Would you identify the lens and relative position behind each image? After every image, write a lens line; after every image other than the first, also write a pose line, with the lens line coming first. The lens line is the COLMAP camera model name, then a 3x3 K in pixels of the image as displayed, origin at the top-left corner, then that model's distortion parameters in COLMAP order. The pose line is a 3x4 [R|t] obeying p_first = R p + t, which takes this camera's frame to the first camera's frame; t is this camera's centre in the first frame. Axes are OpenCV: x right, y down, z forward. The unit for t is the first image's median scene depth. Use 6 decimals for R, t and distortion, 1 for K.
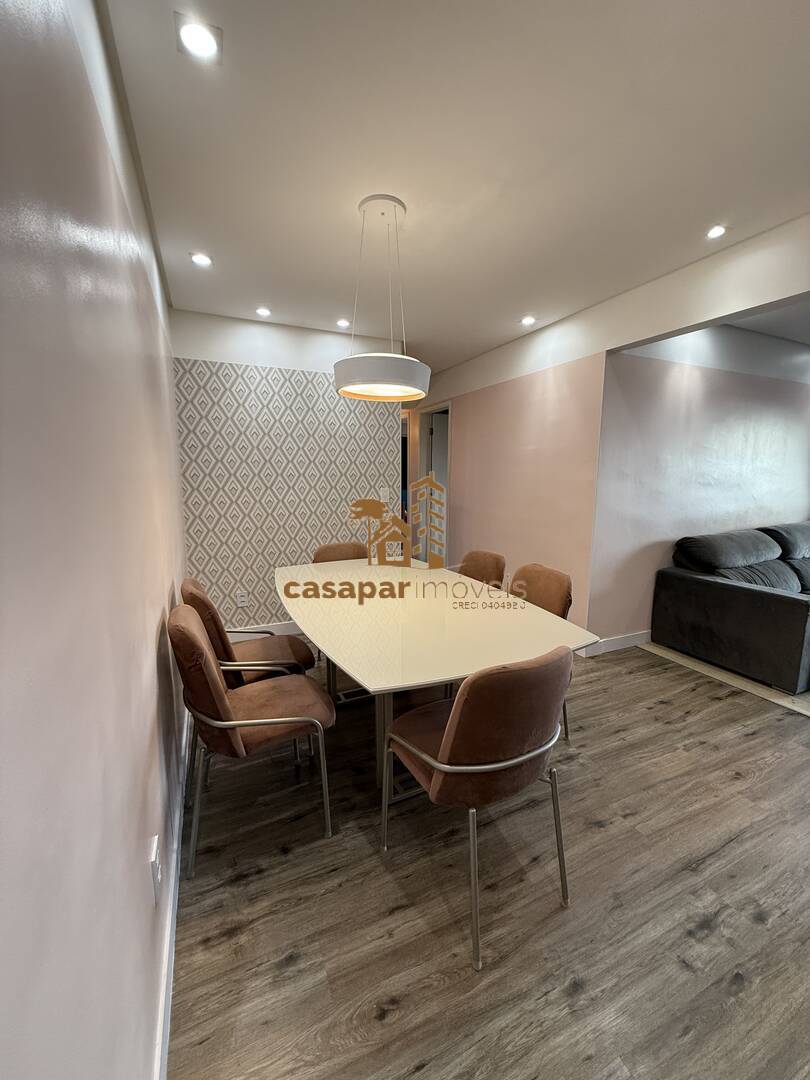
lens RADIAL K [[427.9, 0, 402.9], [0, 427.9, 536.1], [0, 0, 1]] dist [-0.000099, 0.000012]
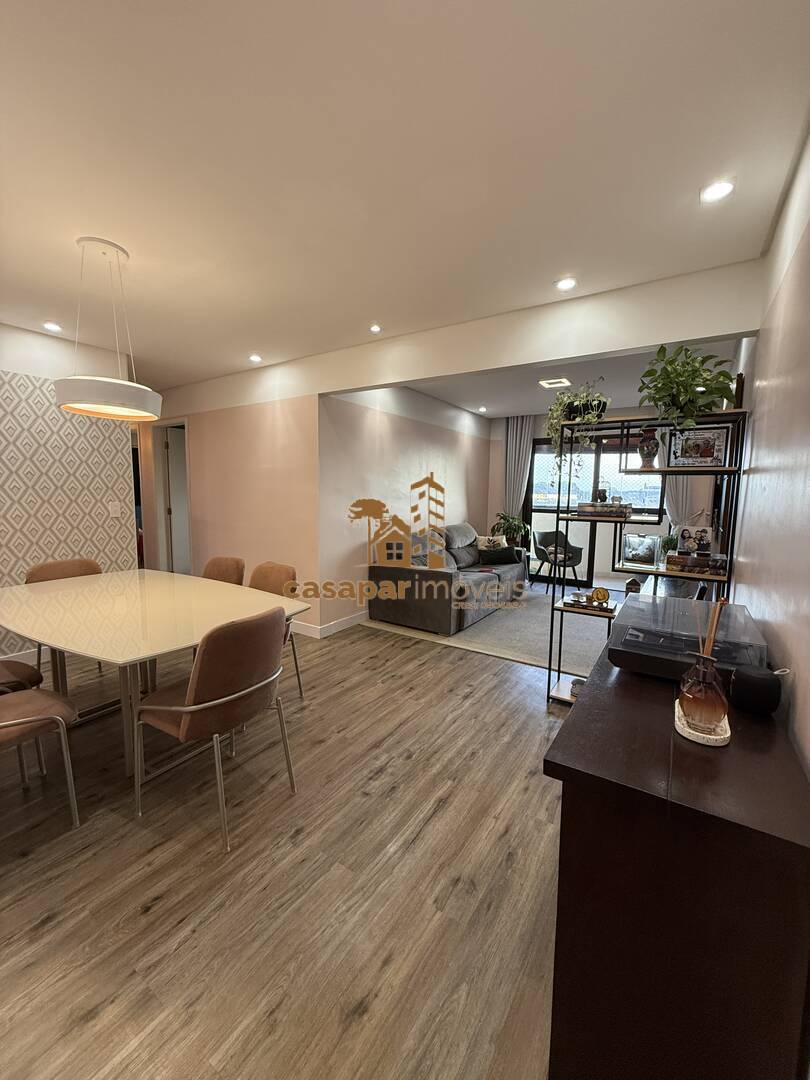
lens RADIAL K [[427.9, 0, 402.9], [0, 427.9, 536.1], [0, 0, 1]] dist [-0.000099, 0.000012]
pose [[0.846604, -0.047721, 0.530080, -0.010610], [0.067817, 0.997526, -0.018510, 0.037695], [-0.527885, 0.051619, 0.847745, -0.226096]]
